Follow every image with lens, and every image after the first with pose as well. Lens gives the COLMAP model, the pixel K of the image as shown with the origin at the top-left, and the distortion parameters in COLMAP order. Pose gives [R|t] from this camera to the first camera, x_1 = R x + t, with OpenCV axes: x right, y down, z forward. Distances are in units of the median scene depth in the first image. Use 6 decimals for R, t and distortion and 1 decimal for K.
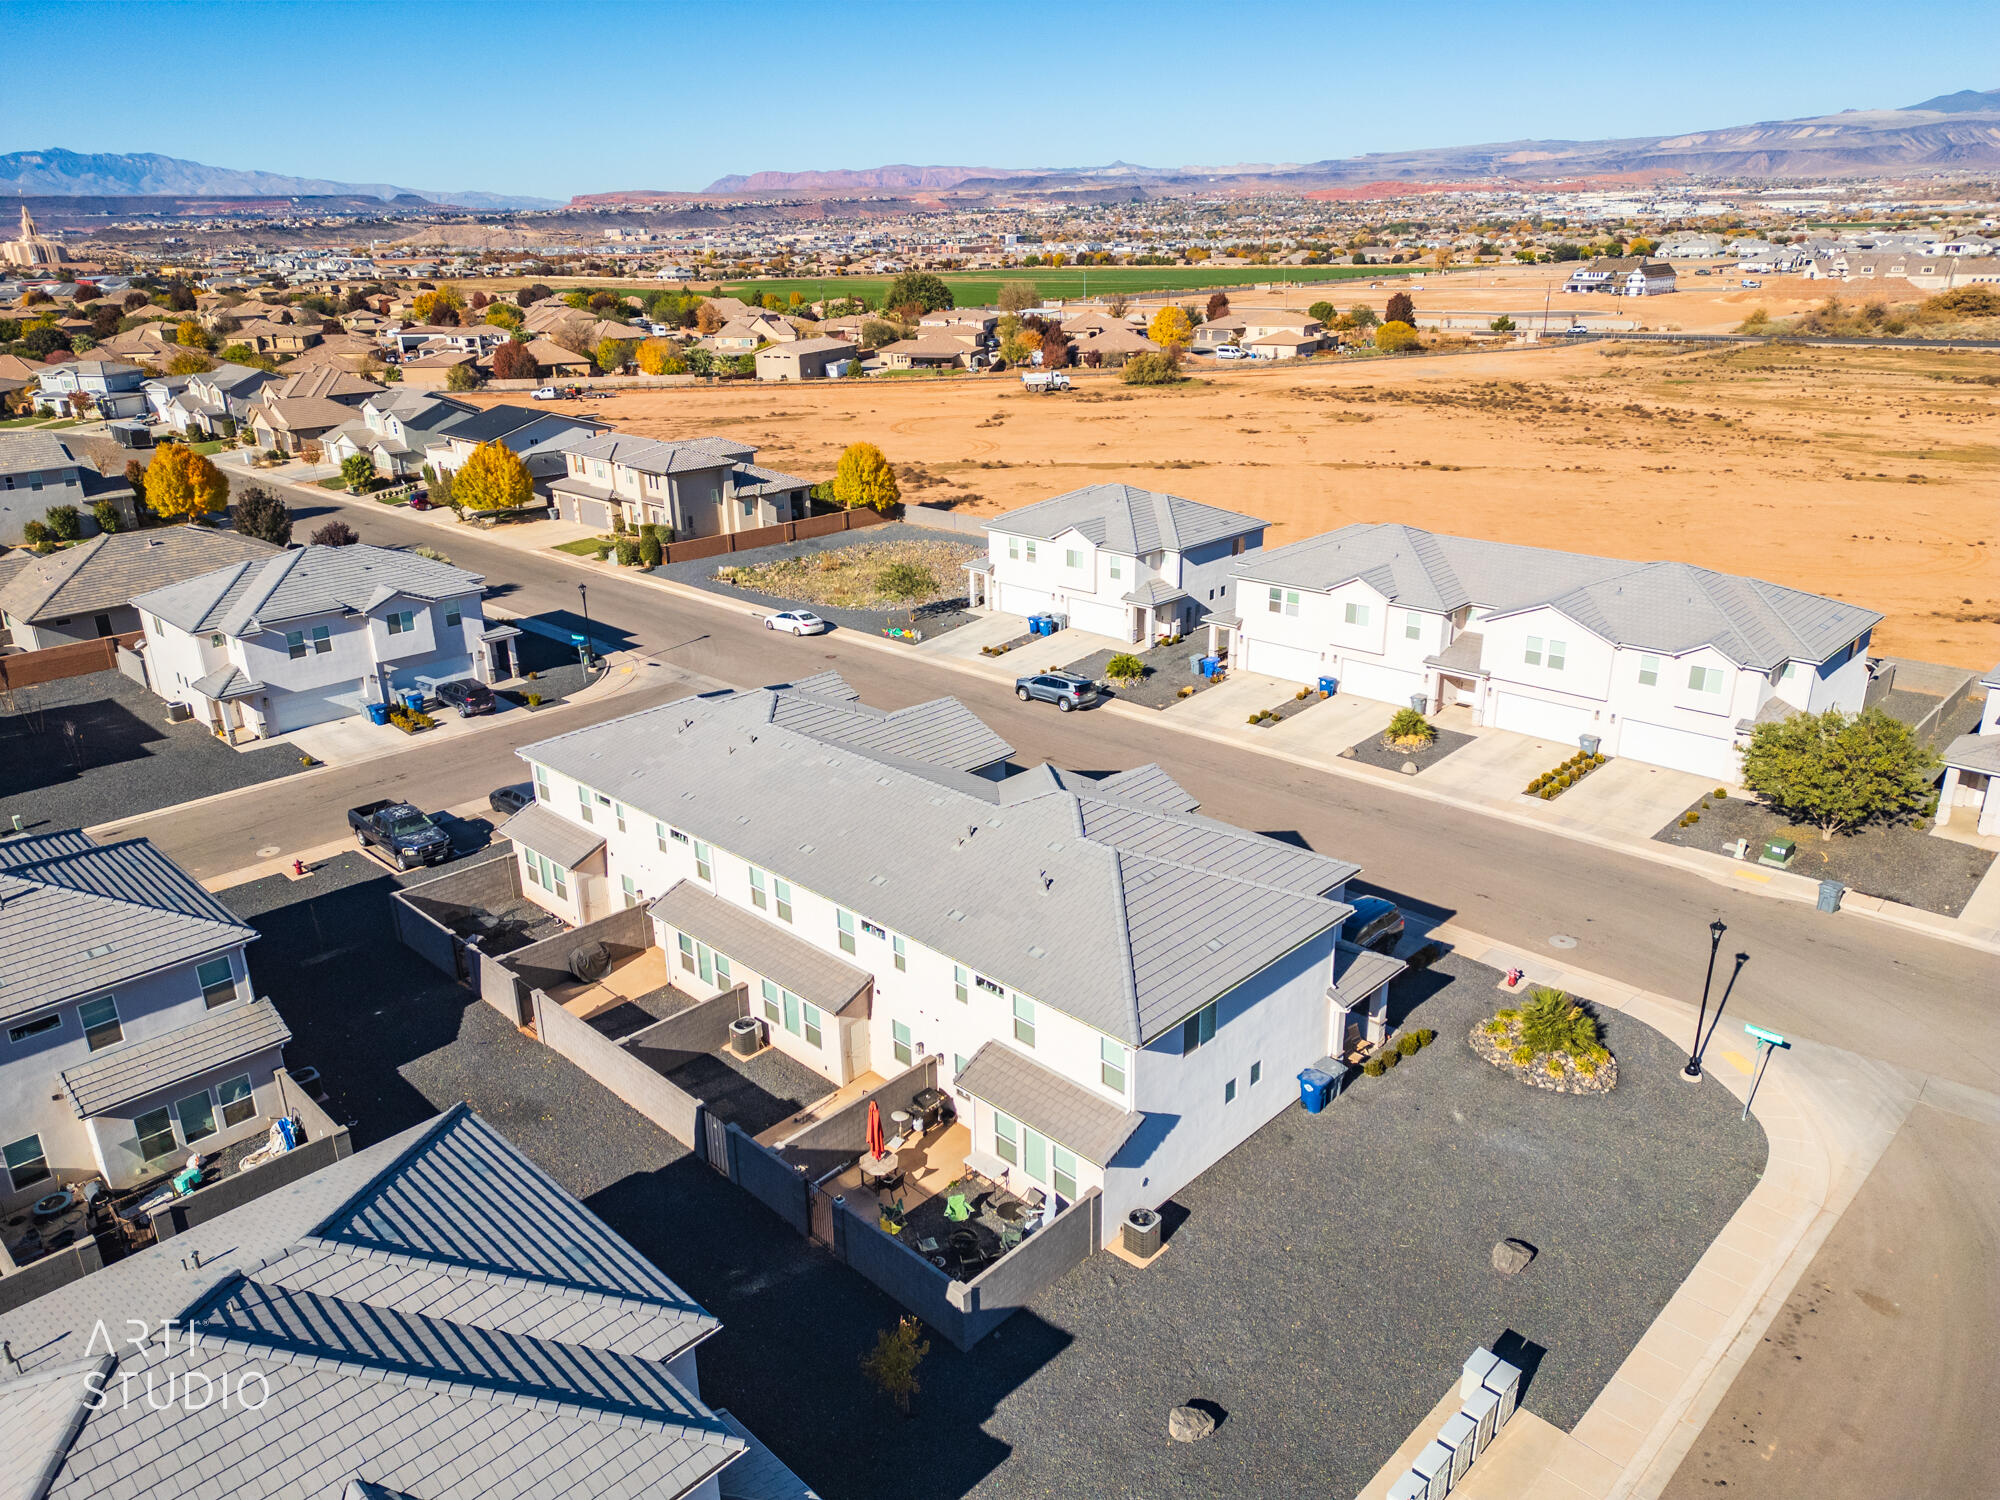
lens RADIAL K [[1396.0, 0, 1003.7], [0, 1396.0, 752.1], [0, 0, 1]] dist [0.093609, -0.093015]
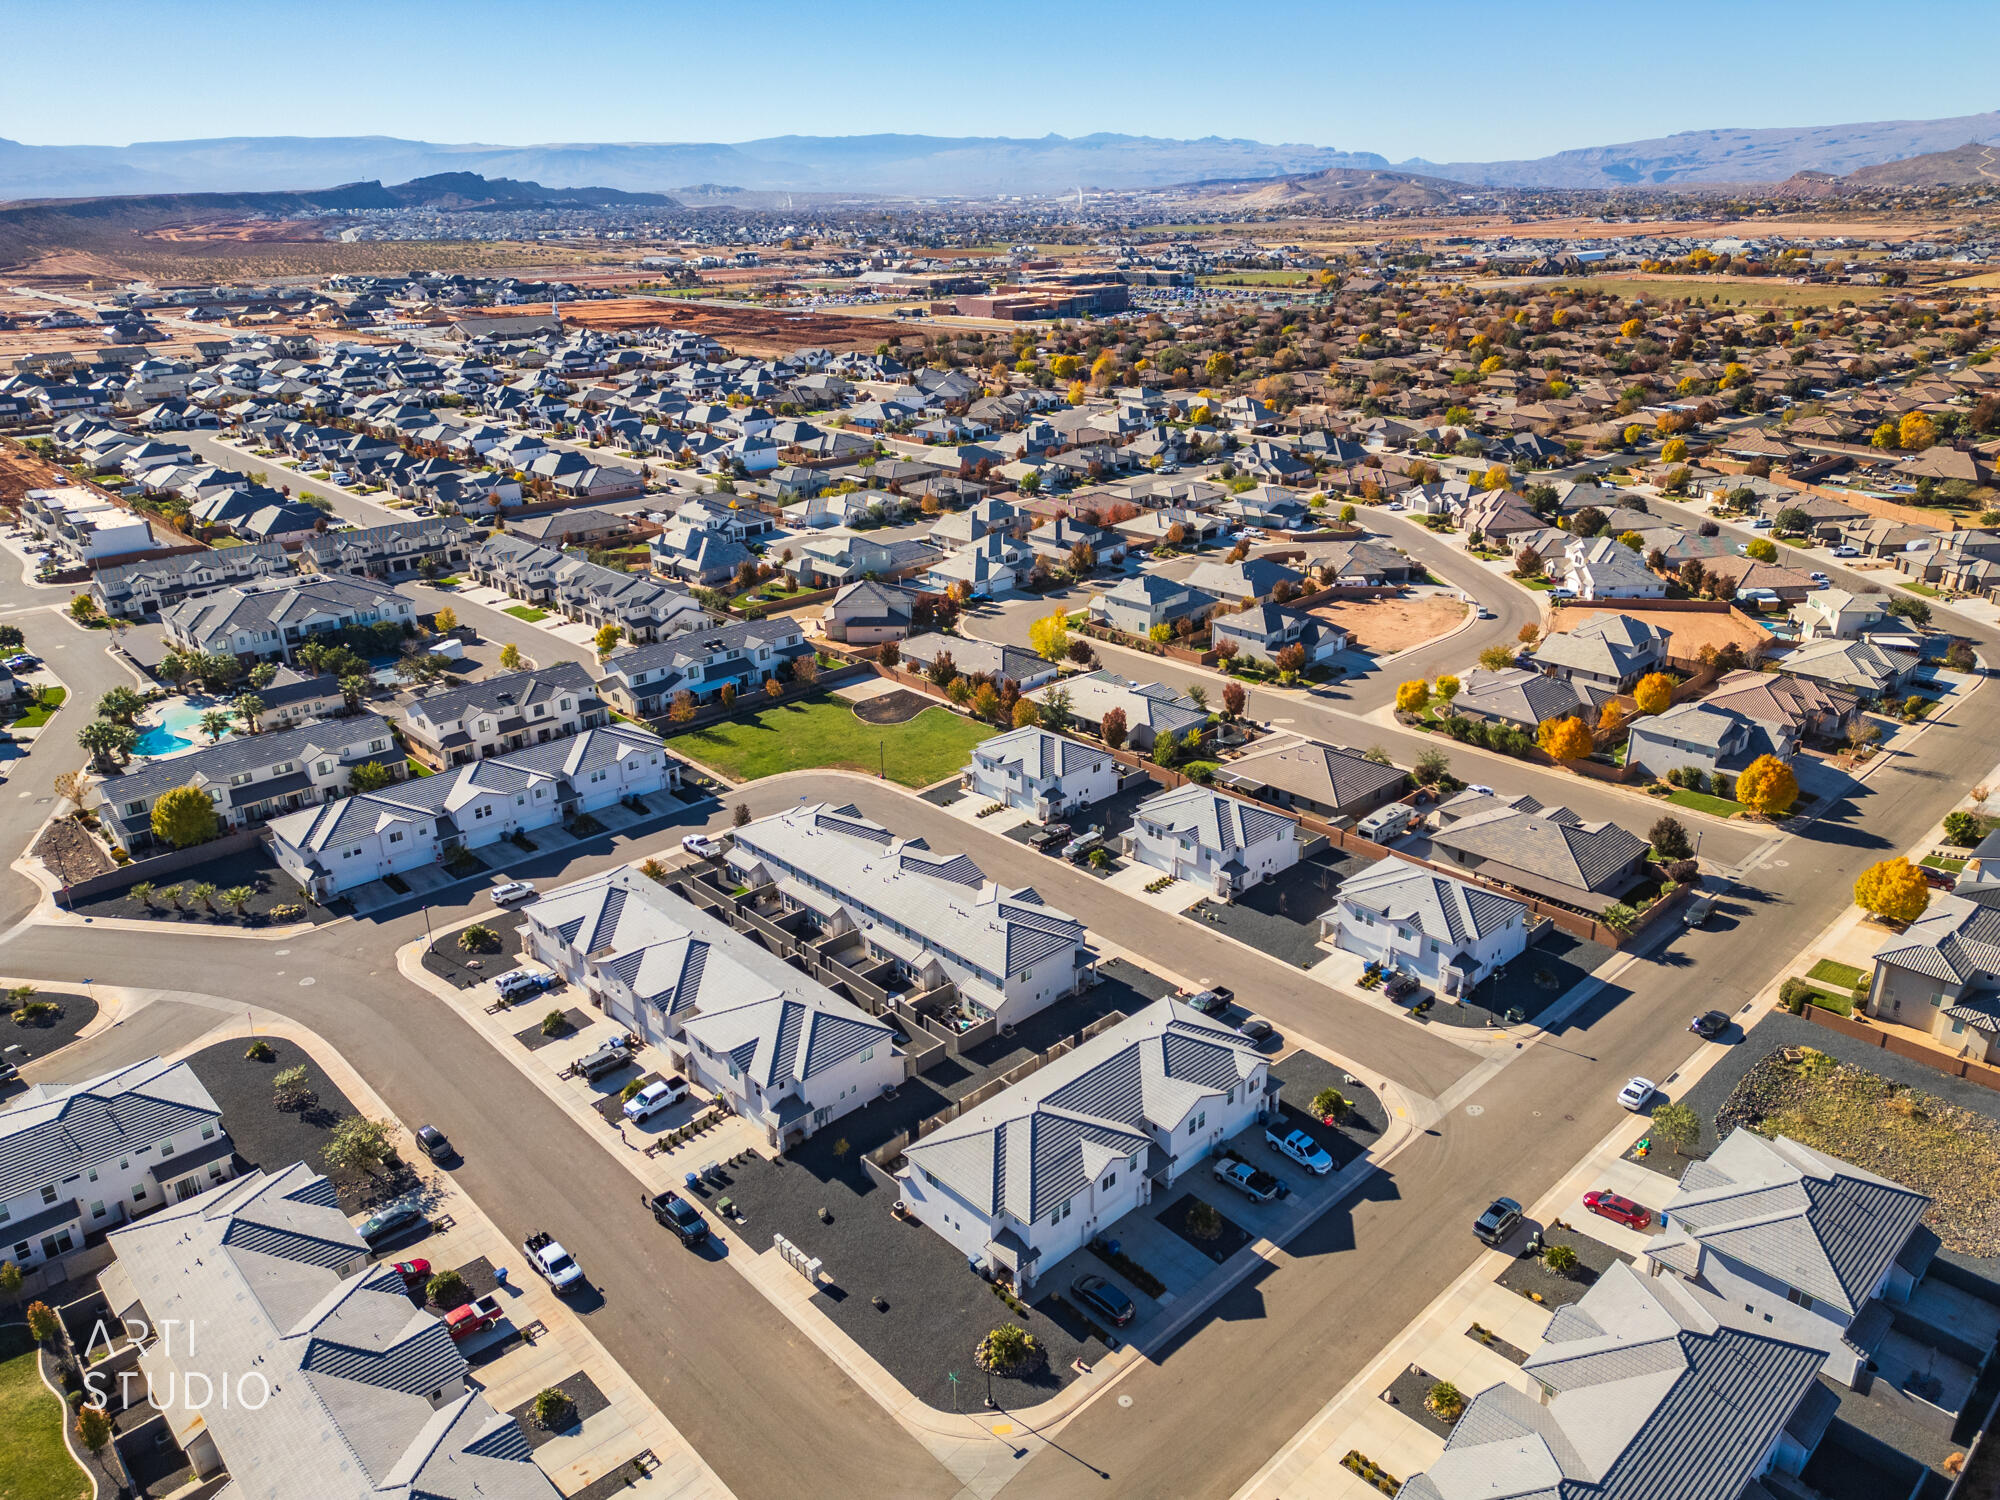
lens RADIAL K [[1396.0, 0, 1003.7], [0, 1396.0, 752.1], [0, 0, 1]] dist [0.093609, -0.093015]
pose [[-0.041264, 0.388938, -0.920339, 1.127914], [-0.339154, 0.860981, 0.379059, -0.781255], [0.939825, 0.327779, 0.096383, 0.271136]]
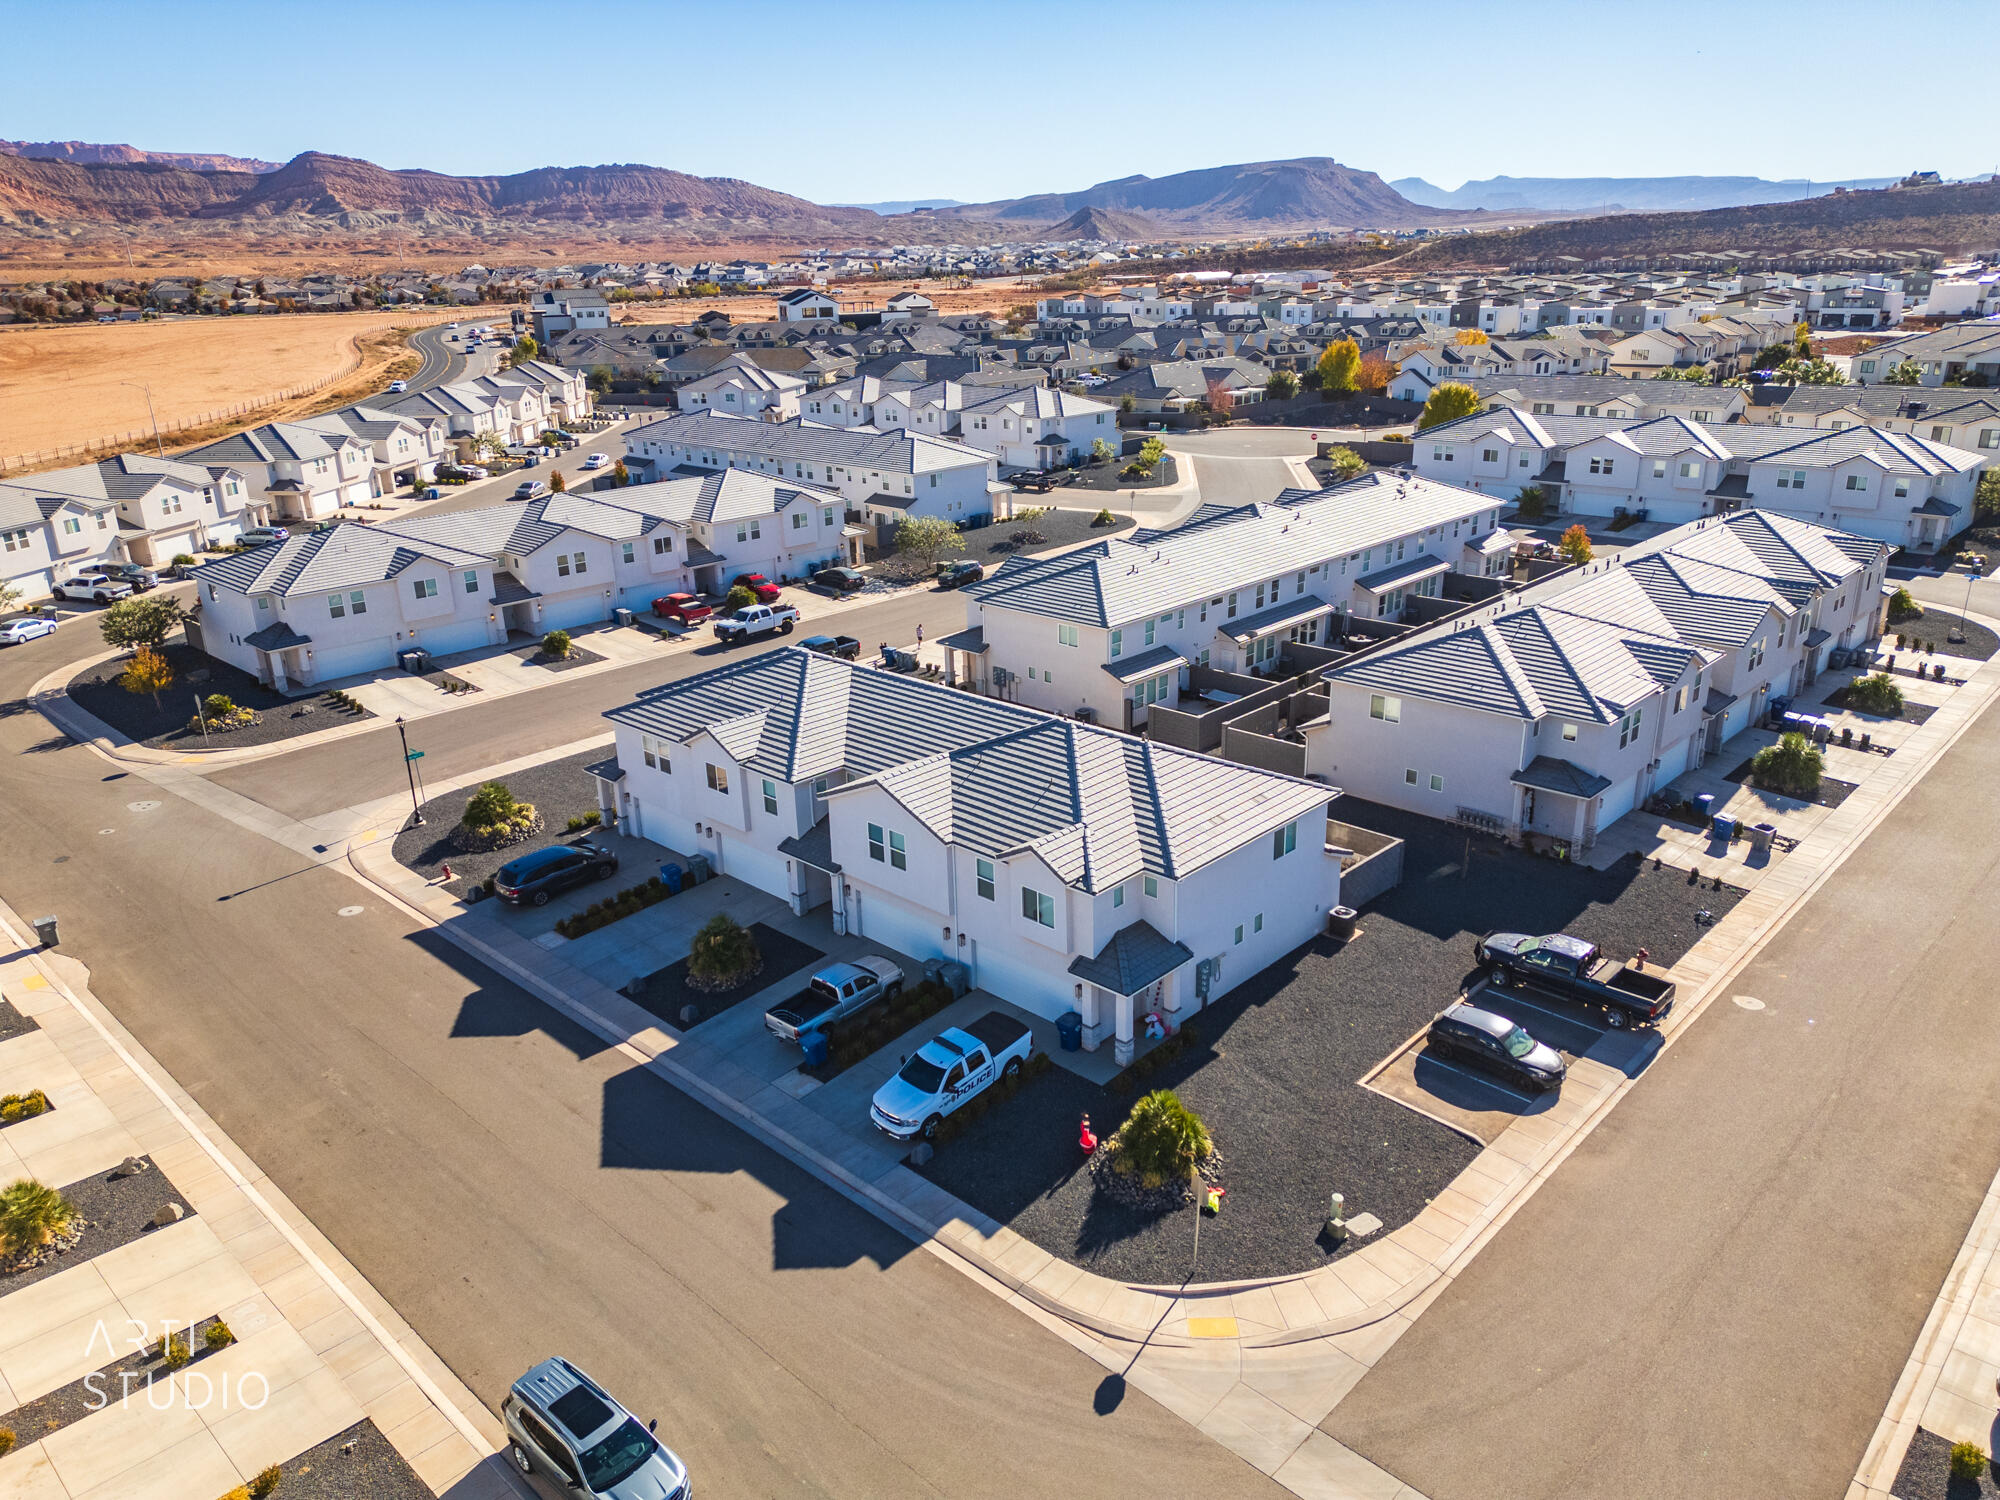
lens RADIAL K [[1396.0, 0, 1003.7], [0, 1396.0, 752.1], [0, 0, 1]] dist [0.093609, -0.093015]
pose [[-0.999060, 0.043350, 0.000535, -0.083685], [0.033301, 0.759457, 0.649705, -0.440917], [0.027758, 0.649112, -0.760186, 1.166344]]
